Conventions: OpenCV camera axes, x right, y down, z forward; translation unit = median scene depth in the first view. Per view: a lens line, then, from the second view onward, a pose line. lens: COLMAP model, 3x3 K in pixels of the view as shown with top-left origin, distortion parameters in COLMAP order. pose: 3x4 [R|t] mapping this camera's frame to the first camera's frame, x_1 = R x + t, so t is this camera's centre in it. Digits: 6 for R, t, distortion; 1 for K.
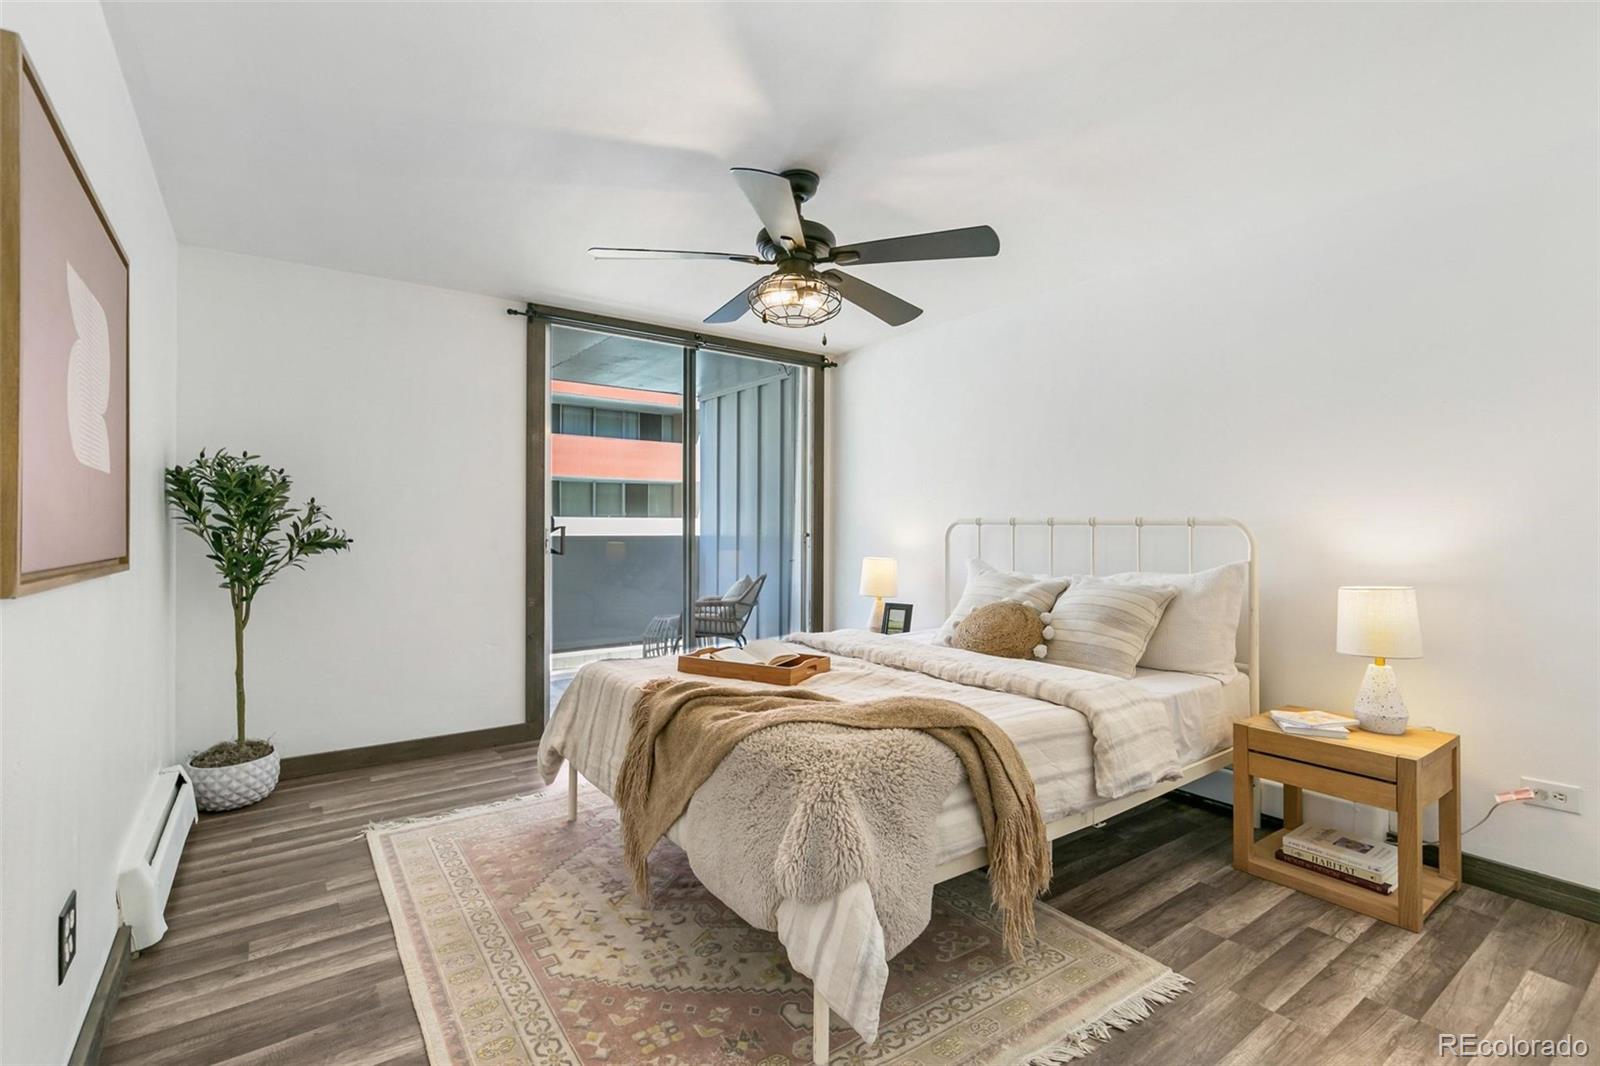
lens RADIAL K [[729.2, 0, 800.0], [0, 729.2, 533.0], [0, 0, 1]] dist [-0.000721, -0.000140]
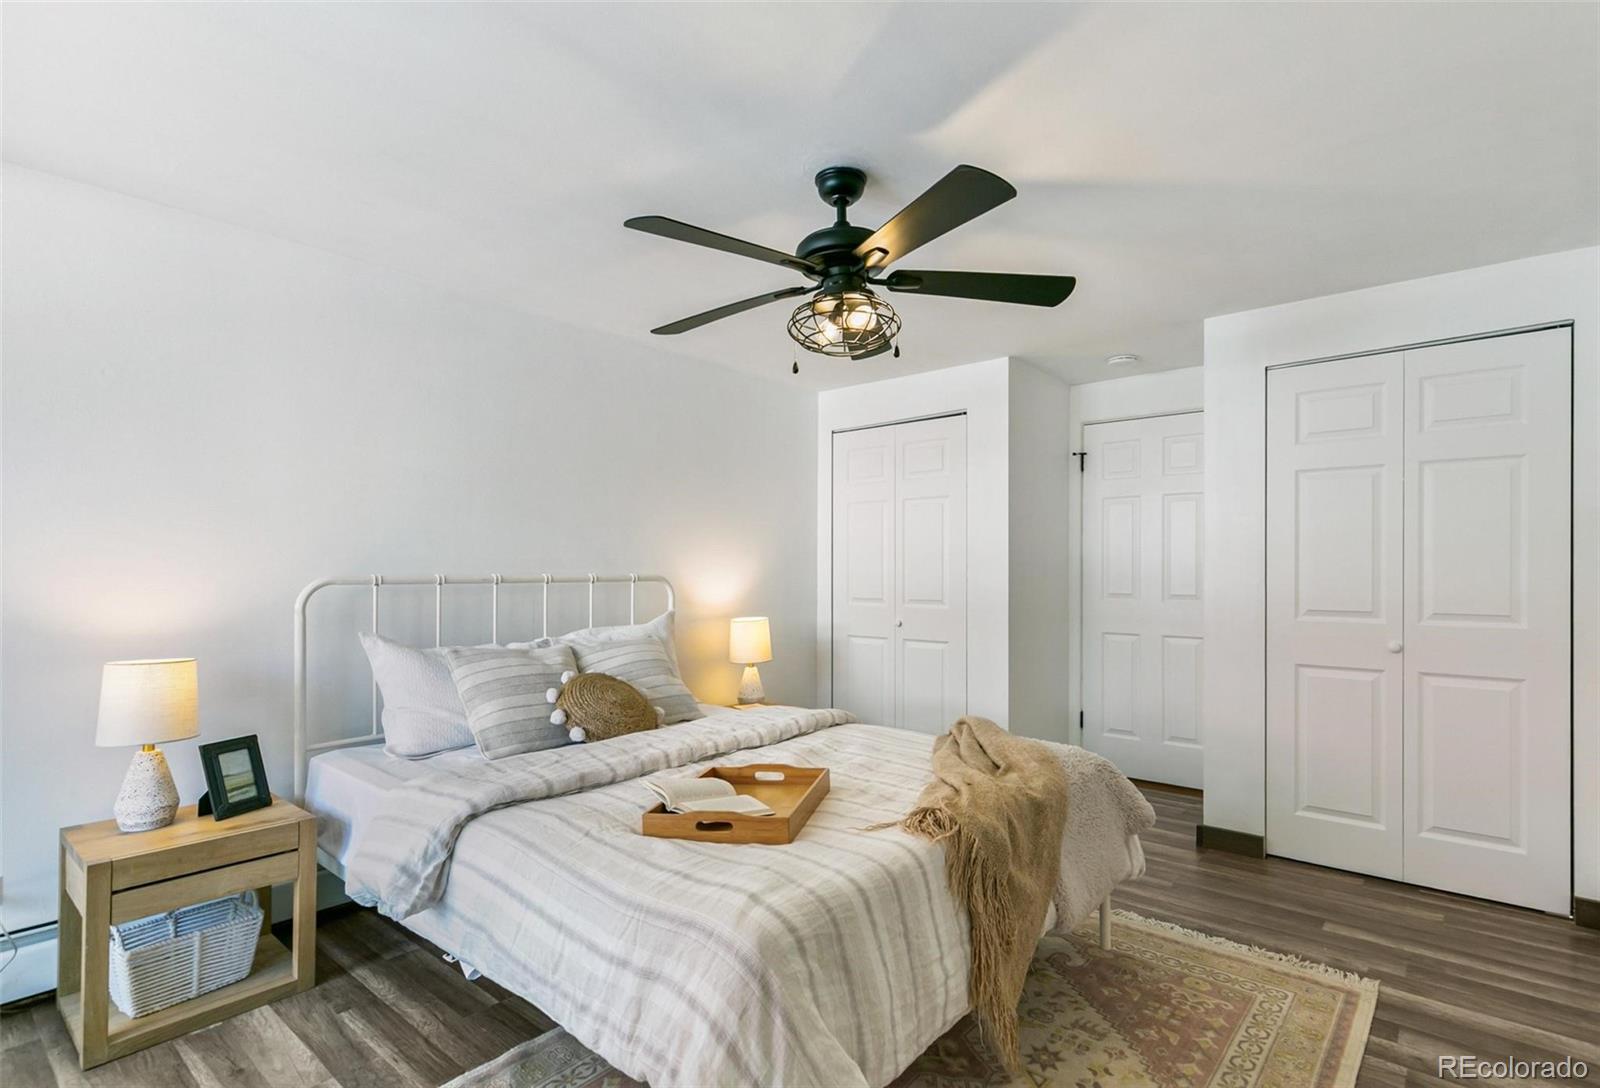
lens RADIAL K [[781.5, 0, 810.5], [0, 781.5, 543.5], [0, 0, 1]] dist [0.004704, -0.000341]
pose [[-0.239505, 0.031817, 0.970374, -1.202136], [0.010181, 0.999490, -0.030259, -0.055655], [-0.970842, 0.002632, -0.239707, 1.680250]]
